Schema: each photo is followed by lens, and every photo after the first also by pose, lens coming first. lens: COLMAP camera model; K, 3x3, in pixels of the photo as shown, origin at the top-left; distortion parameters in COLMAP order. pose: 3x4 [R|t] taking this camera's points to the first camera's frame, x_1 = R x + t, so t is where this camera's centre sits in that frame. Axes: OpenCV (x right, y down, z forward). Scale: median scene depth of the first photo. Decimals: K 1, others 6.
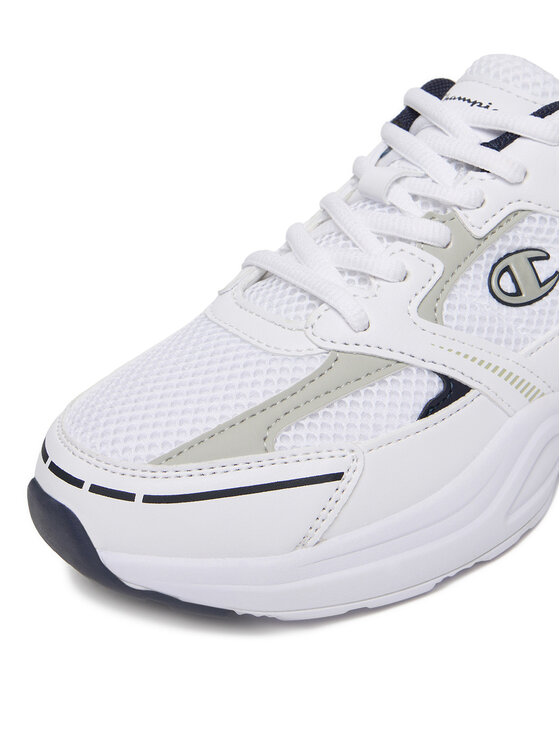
lens RADIAL K [[1546.8, 0, 280.0], [0, 1546.8, 373.0], [0, 0, 1]] dist [0.012280, 0.338825]
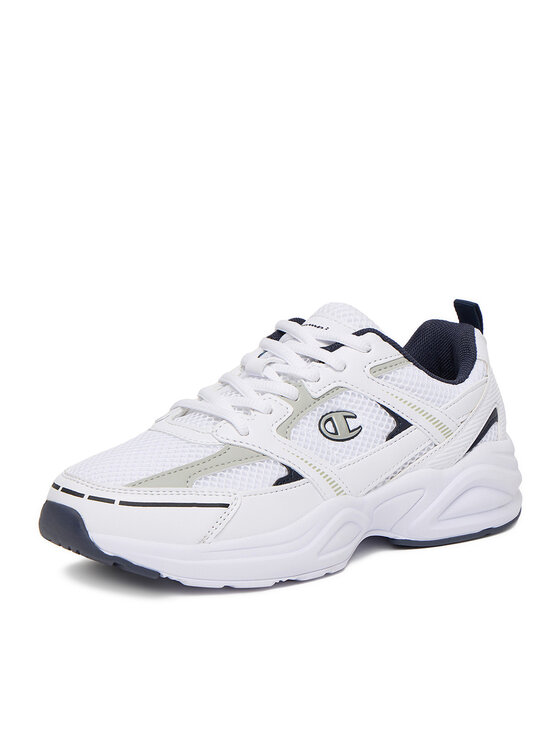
lens RADIAL K [[2195.0, 0, 280.0], [0, 2195.0, 373.0], [0, 0, 1]] dist [0.015846, 0.071728]
pose [[0.990969, 0.100954, 0.088251, -0.127305], [-0.078172, 0.969694, -0.231479, 0.453894], [-0.108945, 0.222490, 0.968829, -1.360723]]
